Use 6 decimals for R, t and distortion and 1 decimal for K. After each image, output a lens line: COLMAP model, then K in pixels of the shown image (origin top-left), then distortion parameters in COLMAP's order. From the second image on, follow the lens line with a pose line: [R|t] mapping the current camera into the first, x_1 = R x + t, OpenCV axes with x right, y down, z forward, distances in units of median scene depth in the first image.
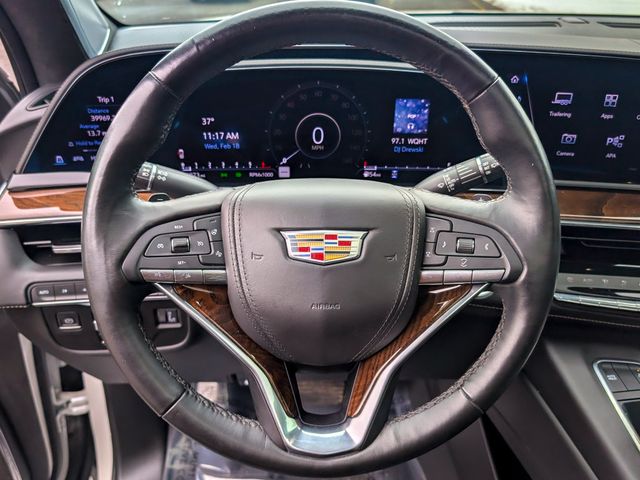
lens RADIAL K [[564.9, 0, 308.8], [0, 564.9, 242.7], [0, 0, 1]] dist [0.016421, -0.031381]
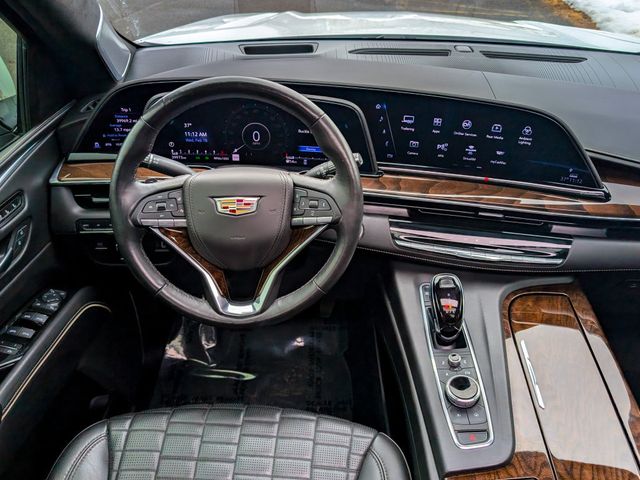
lens RADIAL K [[564.9, 0, 311.0], [0, 564.9, 228.2], [0, 0, 1]] dist [0.016421, -0.031381]
pose [[0.998605, 0.044513, -0.028394, 0.232322], [-0.043008, 0.997742, 0.051587, -0.018086], [0.030627, -0.050293, 0.998265, -0.621465]]
